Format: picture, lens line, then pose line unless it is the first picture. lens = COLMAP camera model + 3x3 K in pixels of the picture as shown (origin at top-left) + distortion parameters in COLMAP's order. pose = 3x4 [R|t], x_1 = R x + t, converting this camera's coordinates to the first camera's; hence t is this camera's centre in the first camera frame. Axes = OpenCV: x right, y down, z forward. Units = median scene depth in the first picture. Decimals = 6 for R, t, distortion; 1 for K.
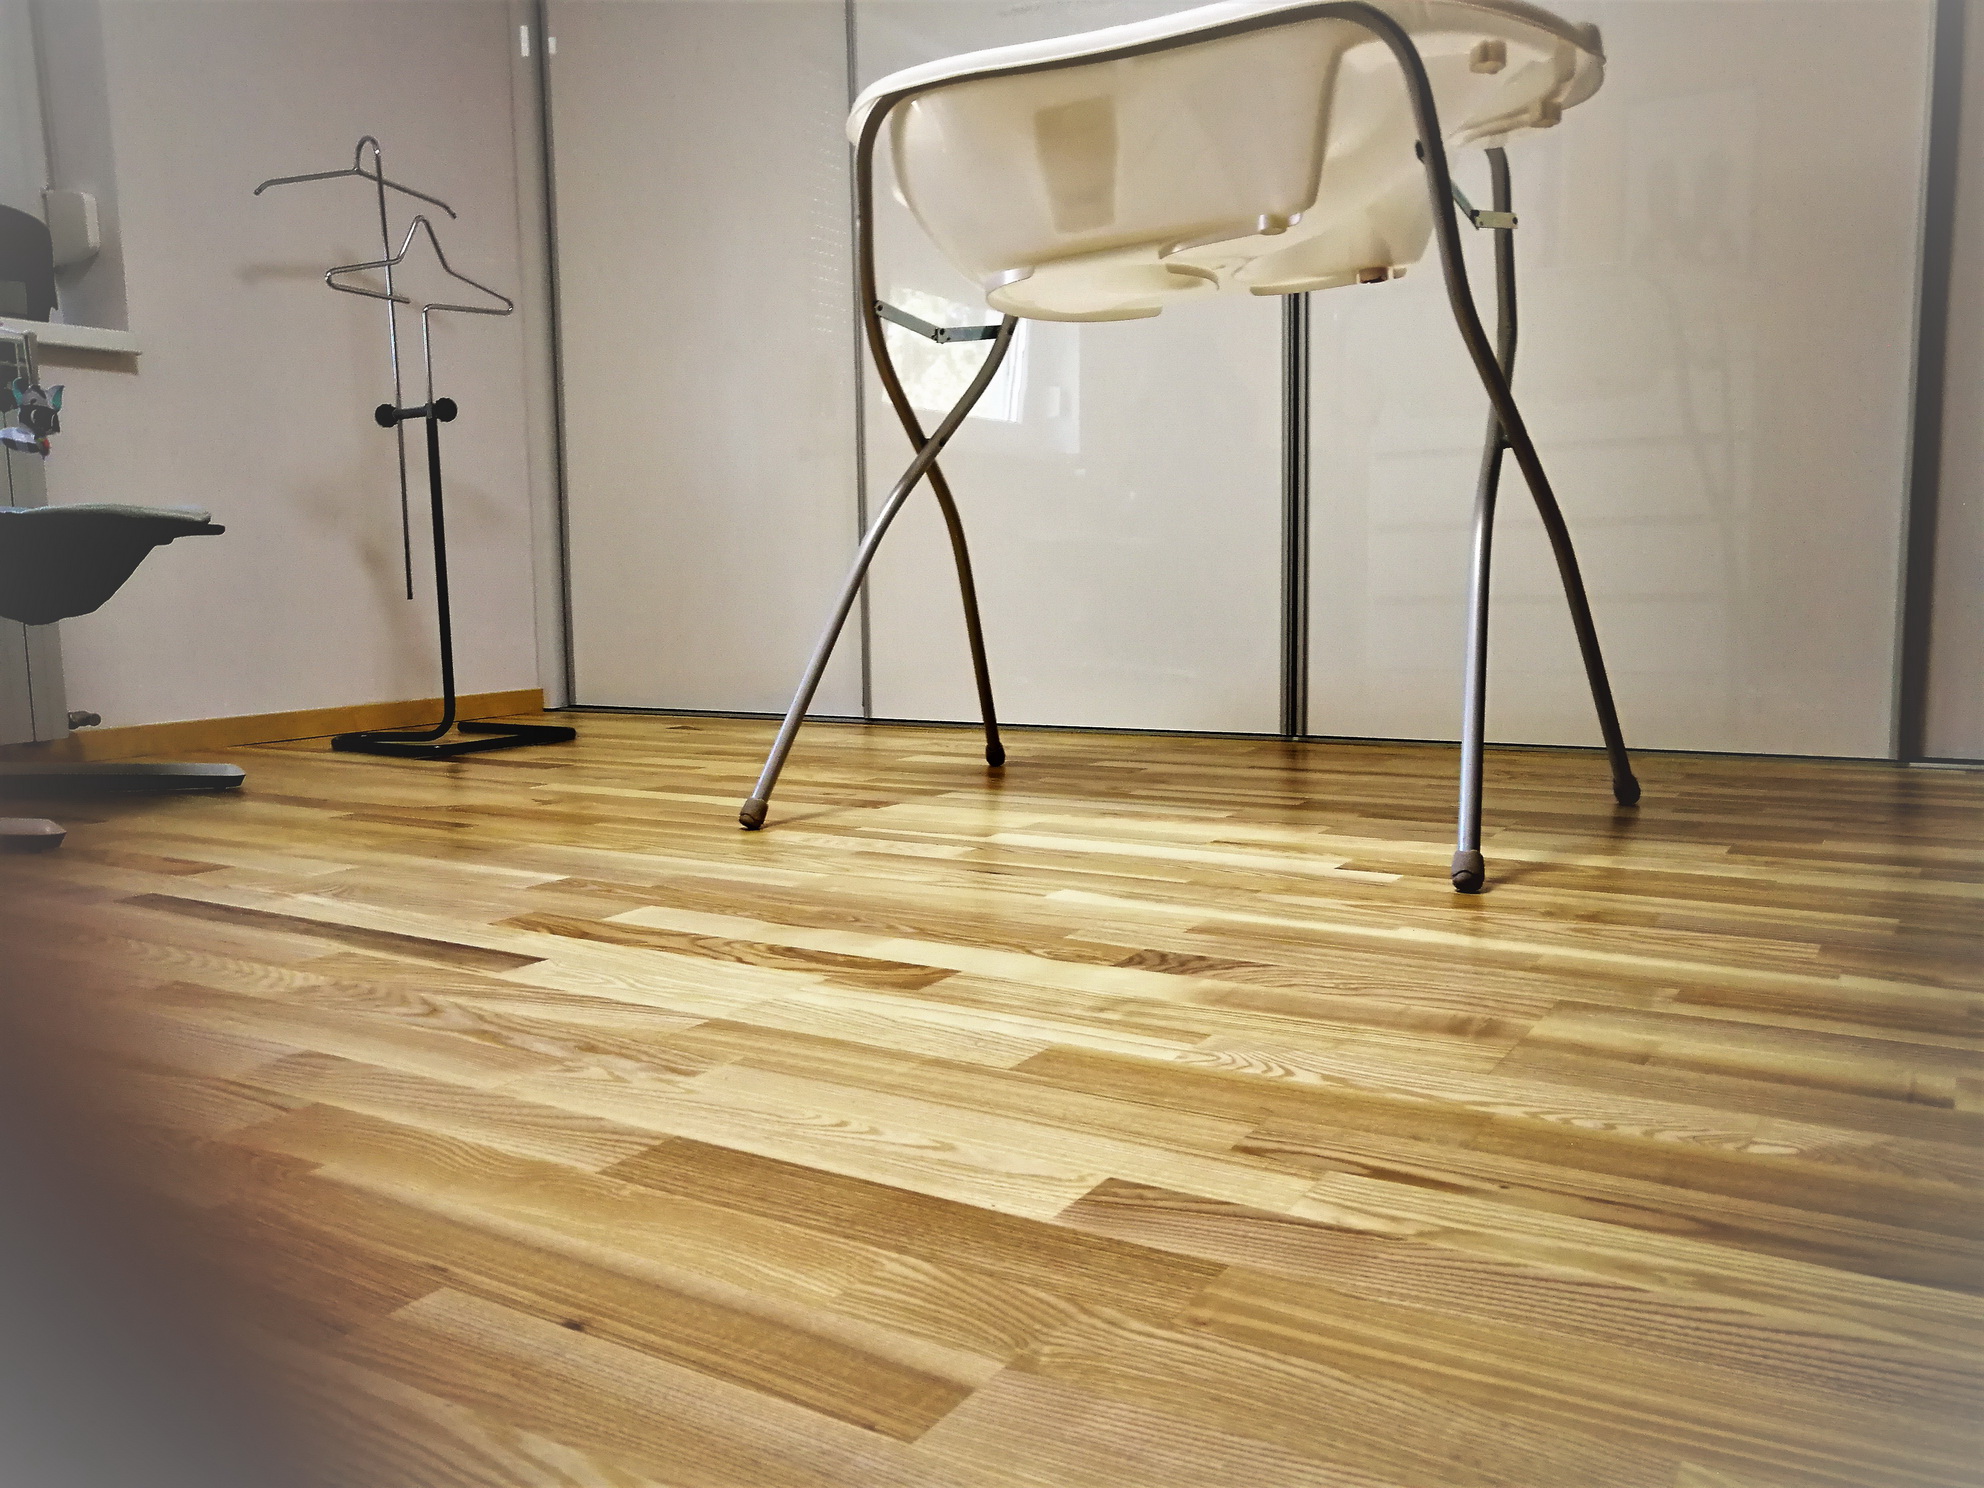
lens RADIAL K [[1641.6, 0, 992.0], [0, 1641.6, 744.0], [0, 0, 1]] dist [0.023052, 0.002945]
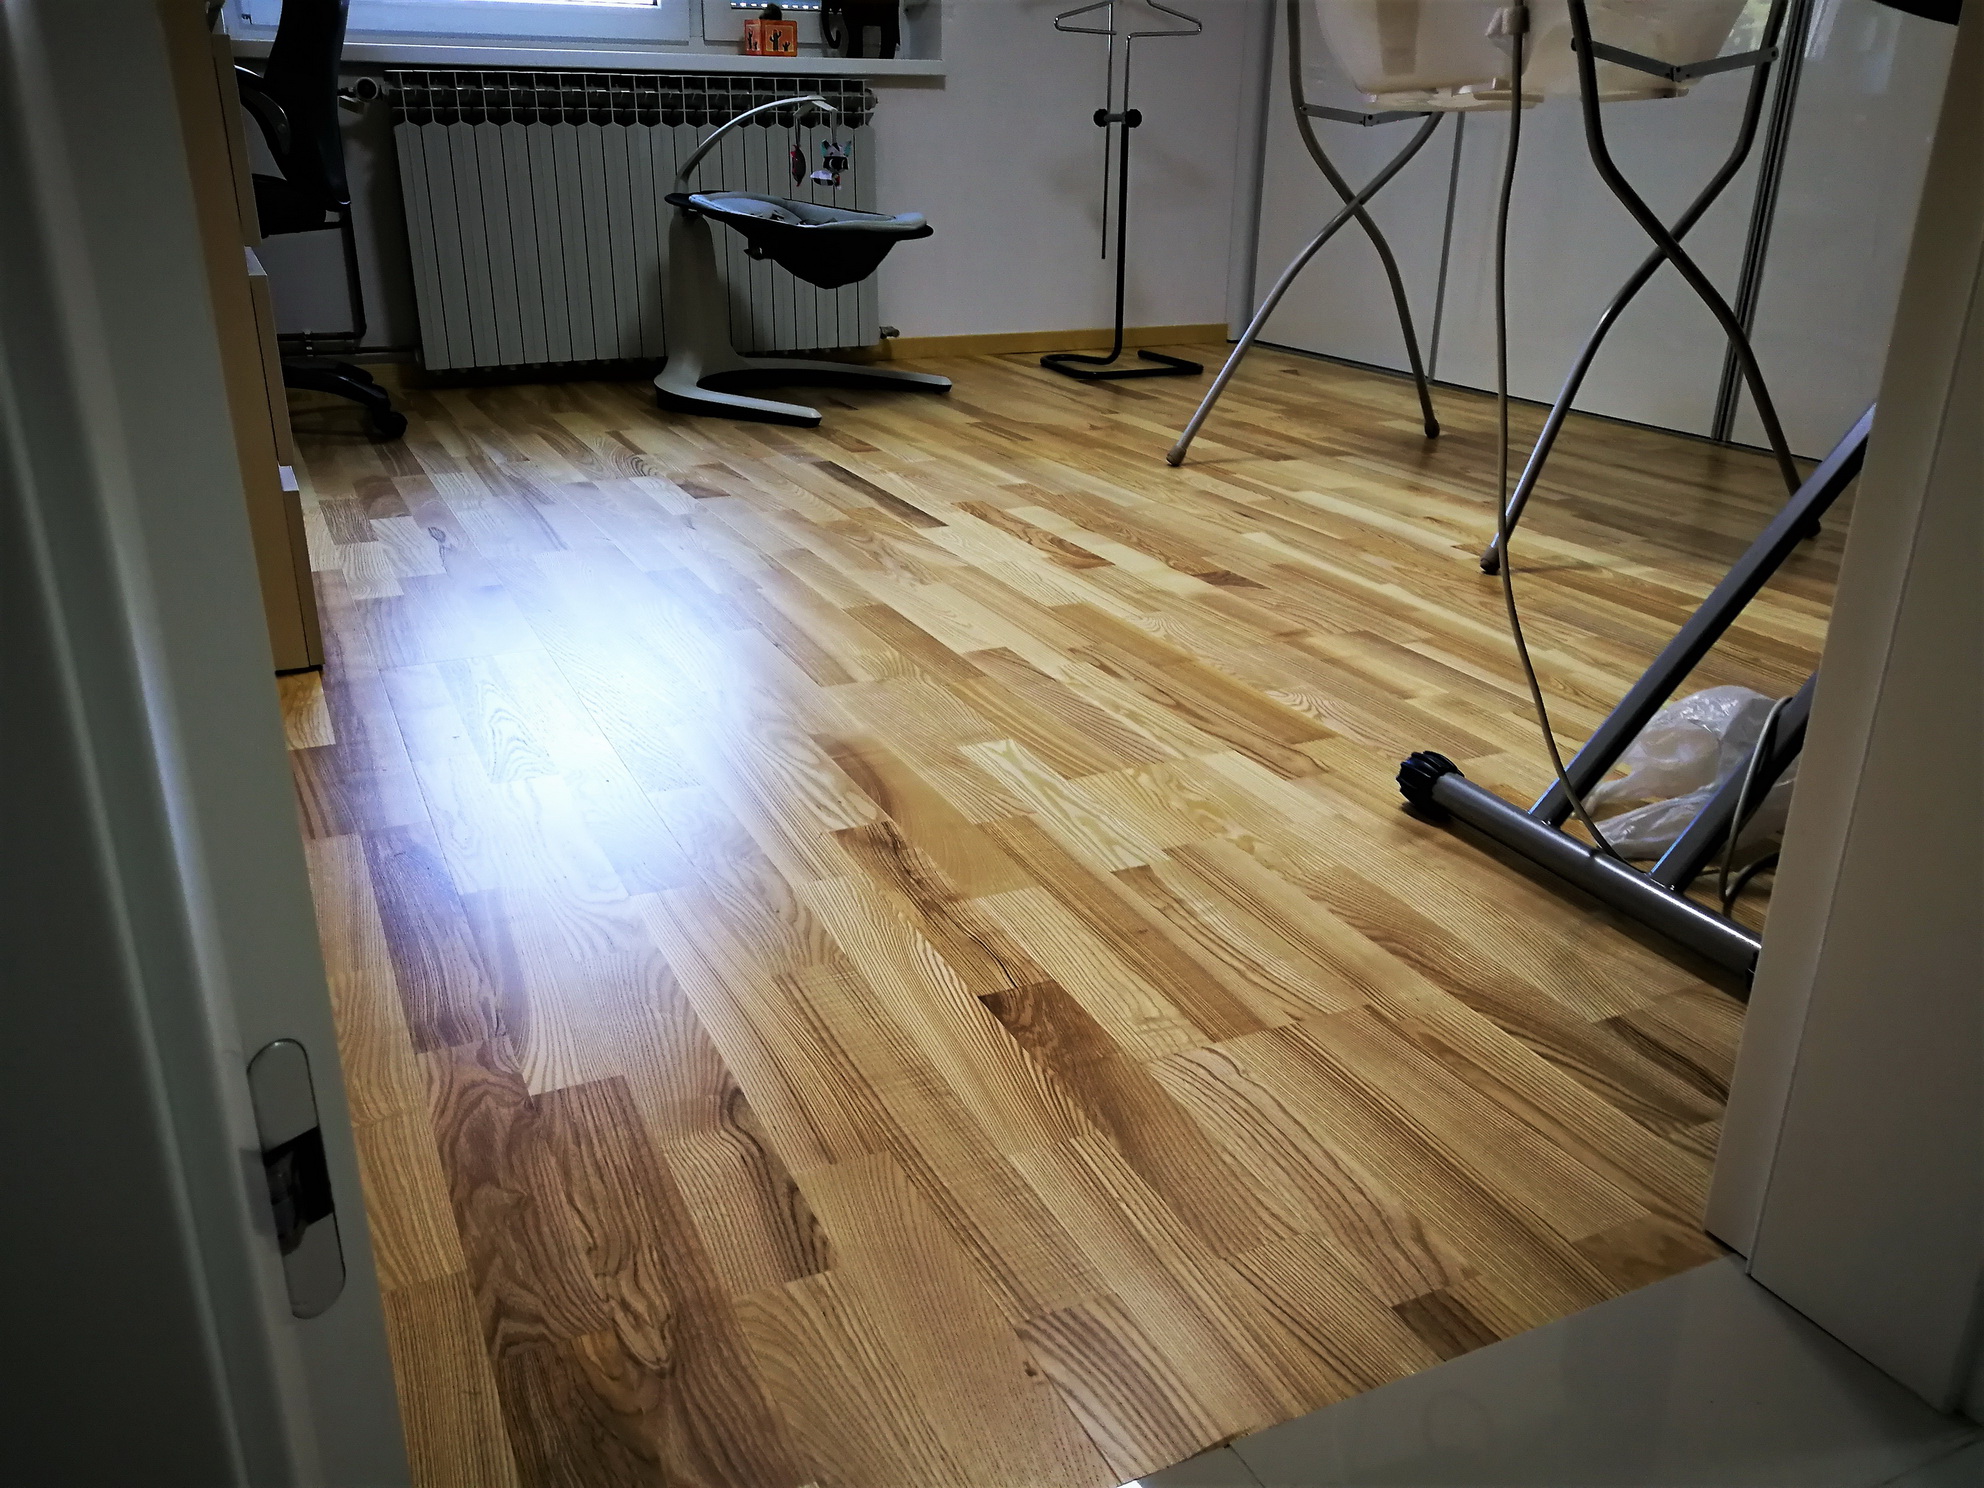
lens RADIAL K [[1573.4, 0, 992.0], [0, 1573.4, 744.0], [0, 0, 1]] dist [0.006747, 0.000845]
pose [[0.852346, 0.216135, -0.476226, 0.789077], [-0.086723, 0.956411, 0.278851, -0.162101], [0.515737, -0.196378, 0.833937, -0.646223]]
